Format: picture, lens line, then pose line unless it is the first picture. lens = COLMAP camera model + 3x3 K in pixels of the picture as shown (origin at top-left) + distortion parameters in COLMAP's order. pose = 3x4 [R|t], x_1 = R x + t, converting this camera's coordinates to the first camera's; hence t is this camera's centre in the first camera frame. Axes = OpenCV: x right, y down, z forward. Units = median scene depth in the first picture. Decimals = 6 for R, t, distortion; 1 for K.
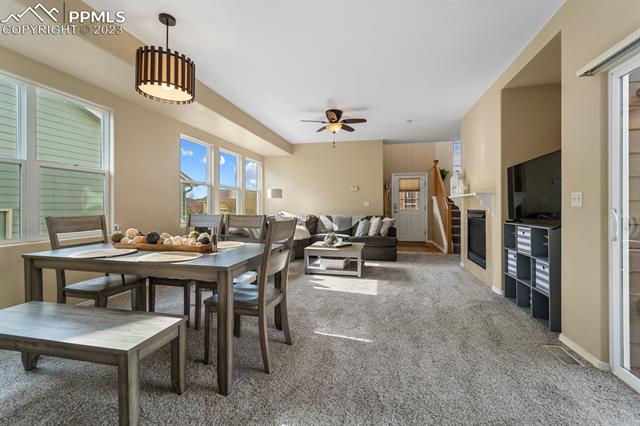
lens RADIAL K [[257.1, 0, 312.2], [0, 257.1, 205.2], [0, 0, 1]] dist [0.004288, -0.000236]
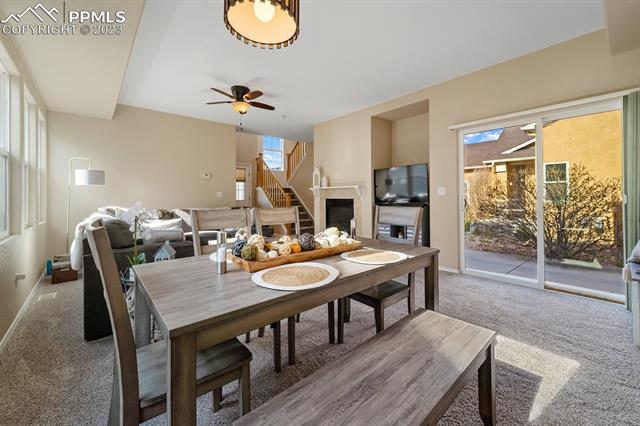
lens RADIAL K [[286.8, 0, 302.2], [0, 286.8, 193.9], [0, 0, 1]] dist [0.000671, 0.000017]
pose [[0.587244, 0.001463, 0.809409, -0.435097], [0.005484, 0.999968, -0.005786, 0.000990], [-0.809392, 0.007836, 0.587217, 0.195464]]
